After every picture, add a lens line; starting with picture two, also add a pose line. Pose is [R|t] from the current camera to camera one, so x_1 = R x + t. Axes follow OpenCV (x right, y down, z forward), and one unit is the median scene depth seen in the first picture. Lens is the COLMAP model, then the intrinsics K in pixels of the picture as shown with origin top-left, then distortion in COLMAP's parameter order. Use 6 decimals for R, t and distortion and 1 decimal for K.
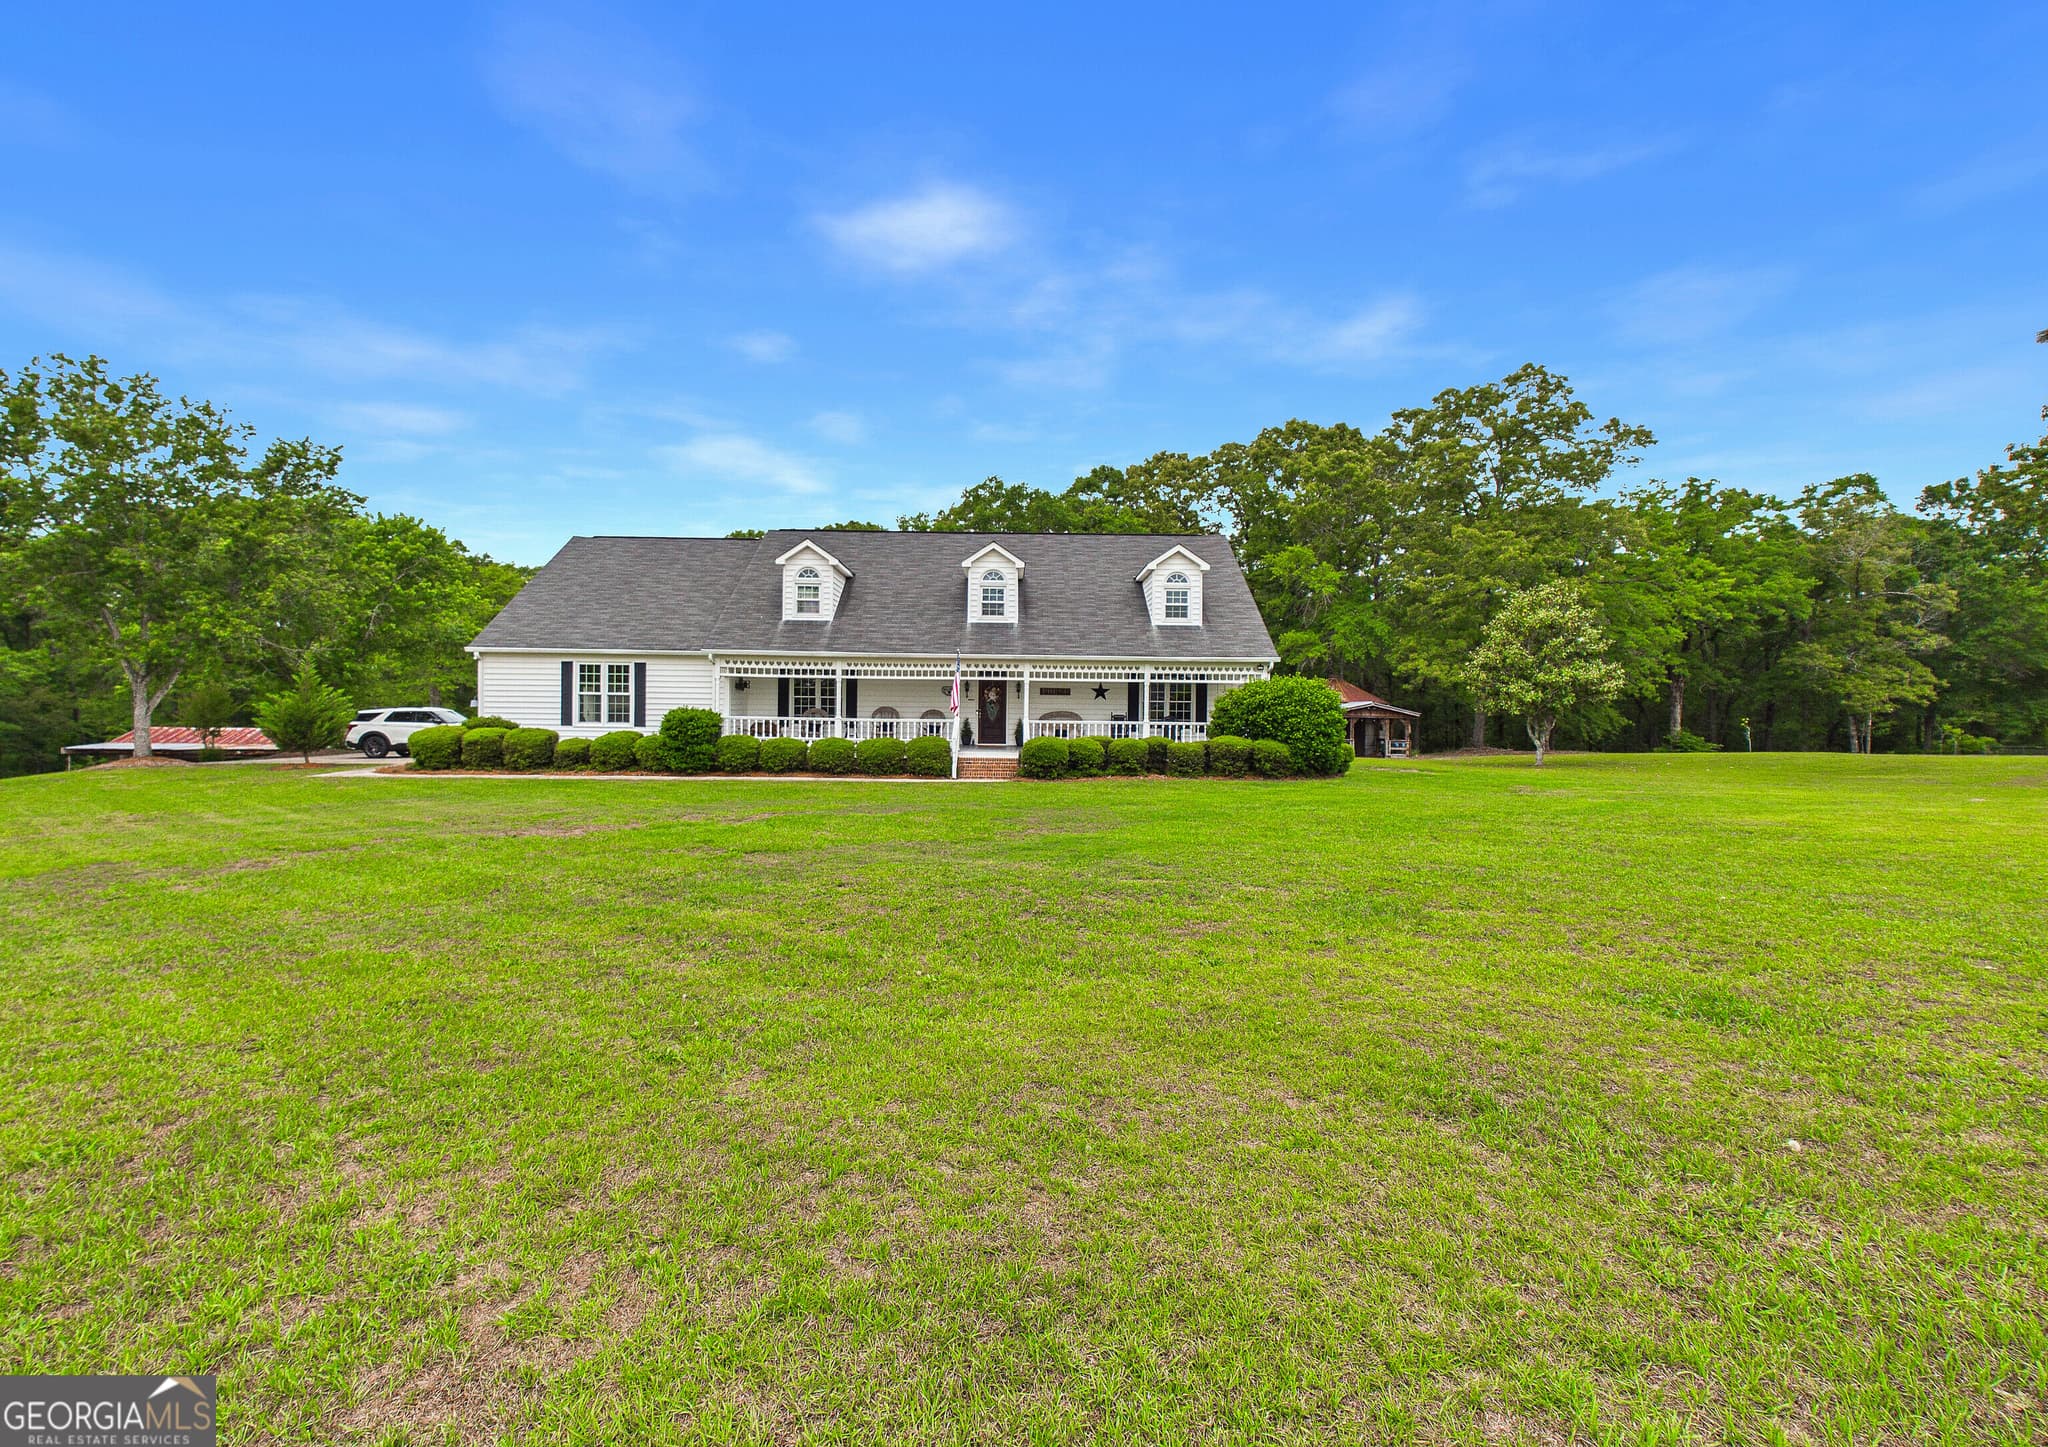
lens RADIAL K [[935.7, 0, 1009.9], [0, 935.7, 715.3], [0, 0, 1]] dist [0.006021, -0.000474]
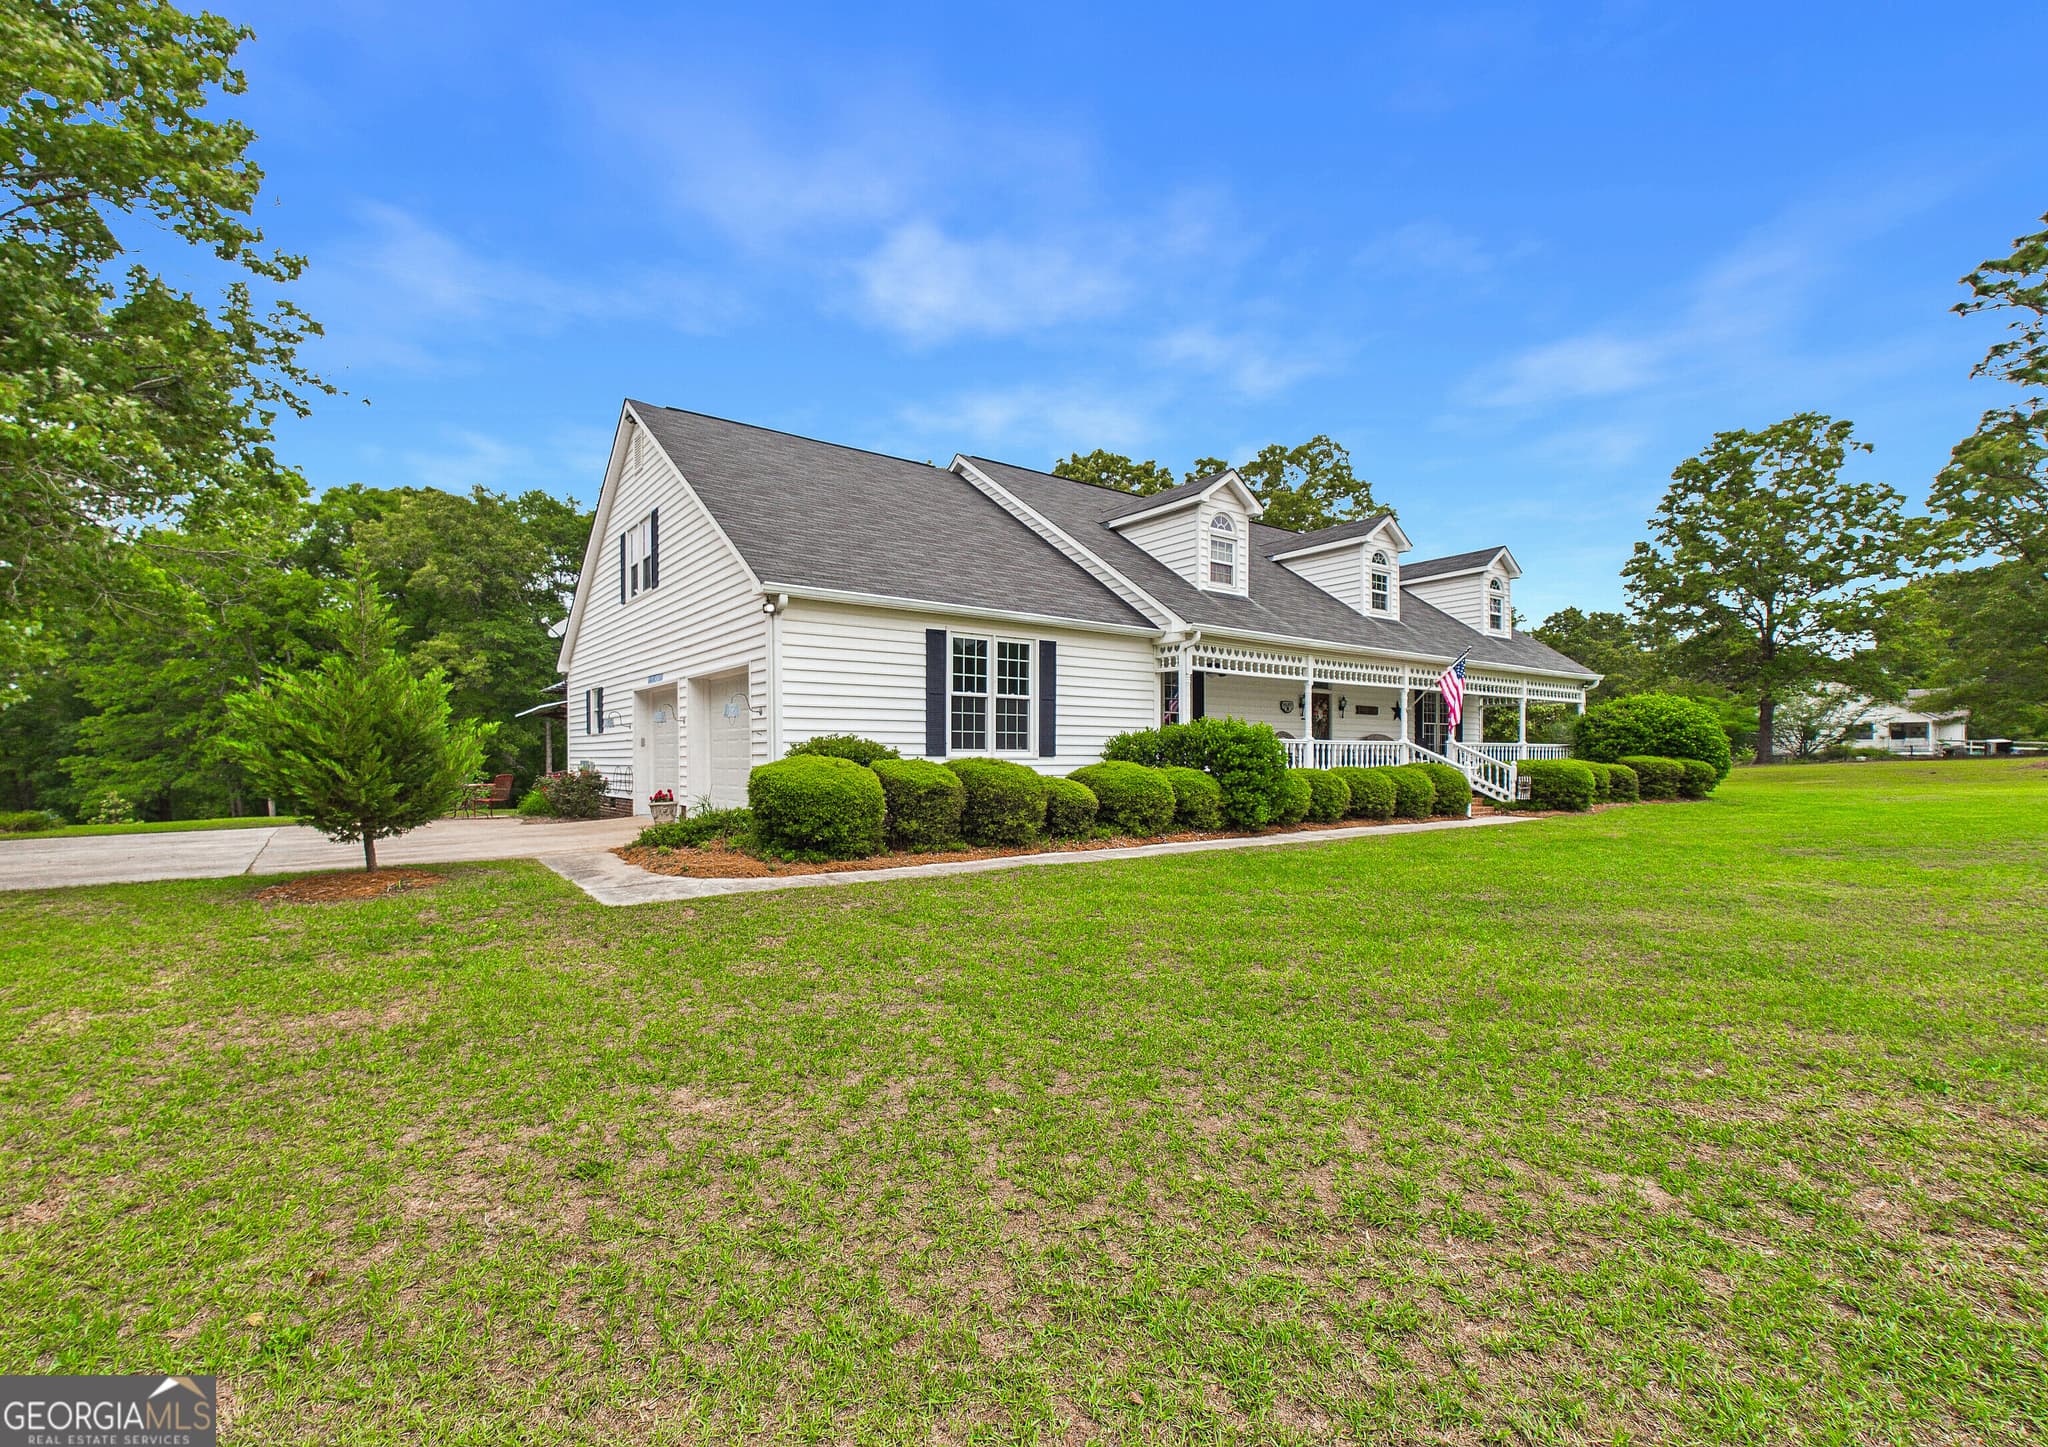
lens RADIAL K [[935.7, 0, 996.7], [0, 935.7, 764.2], [0, 0, 1]] dist [0.006021, -0.000474]
pose [[0.803920, -0.016060, 0.594520, -0.737777], [0.015670, 0.999860, 0.005821, 0.012621], [-0.594531, 0.004637, 0.804059, 0.563585]]
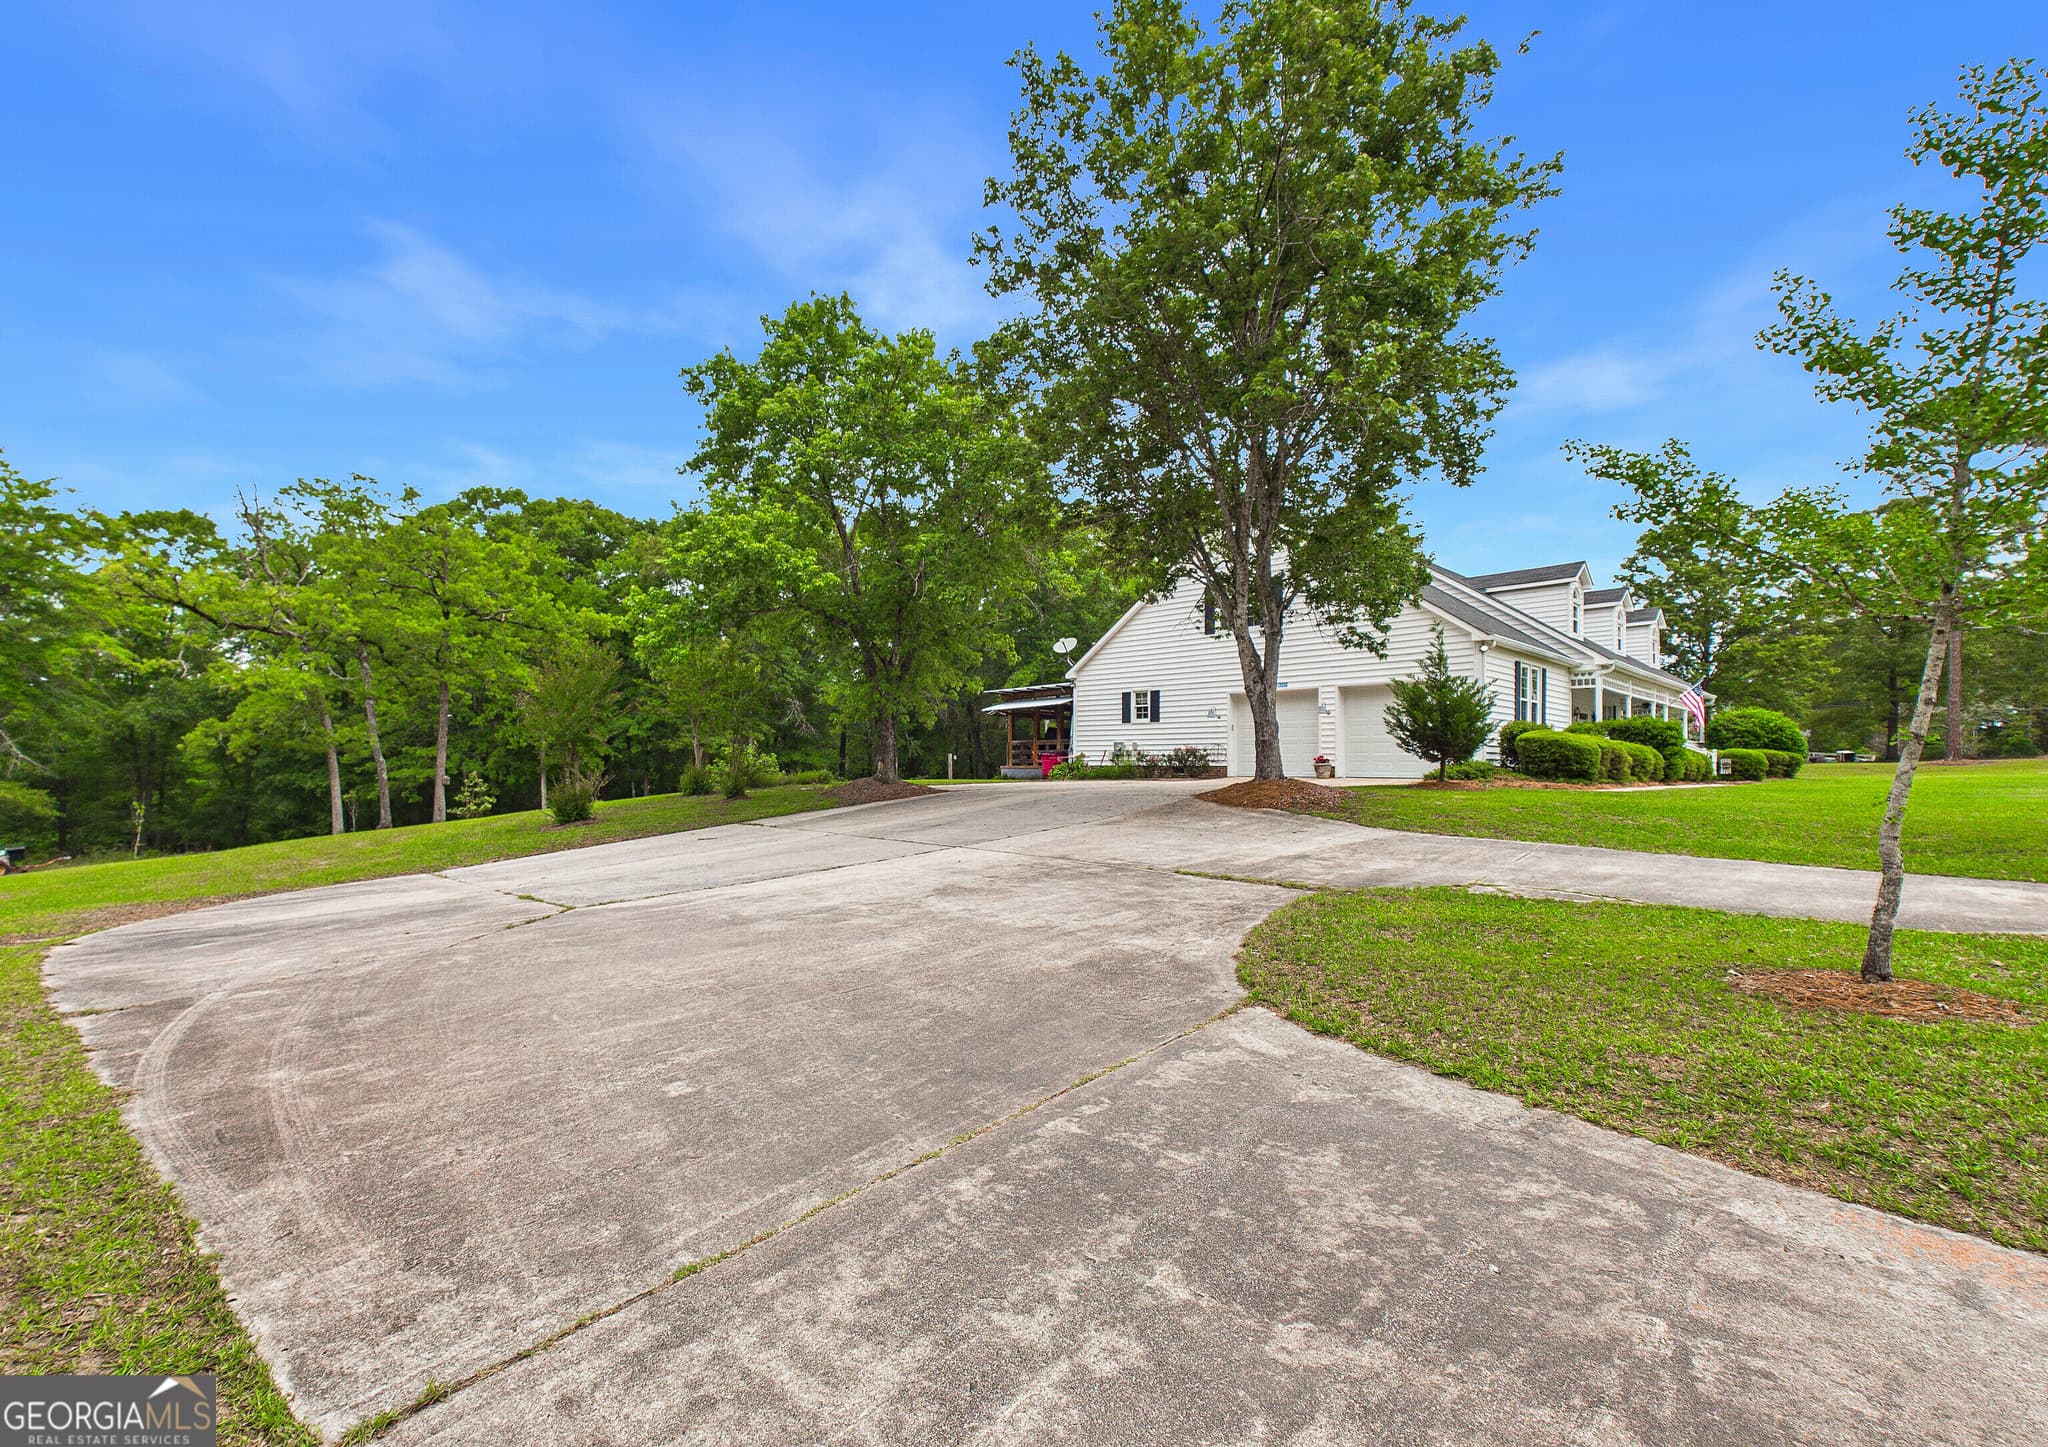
lens RADIAL K [[935.7, 0, 1011.5], [0, 935.7, 740.6], [0, 0, 1]] dist [0.006021, -0.000474]
pose [[0.705787, 0.014236, 0.708282, -1.389805], [0.006797, 0.999616, -0.026865, 0.034733], [-0.708392, 0.023775, 0.705419, 0.711549]]
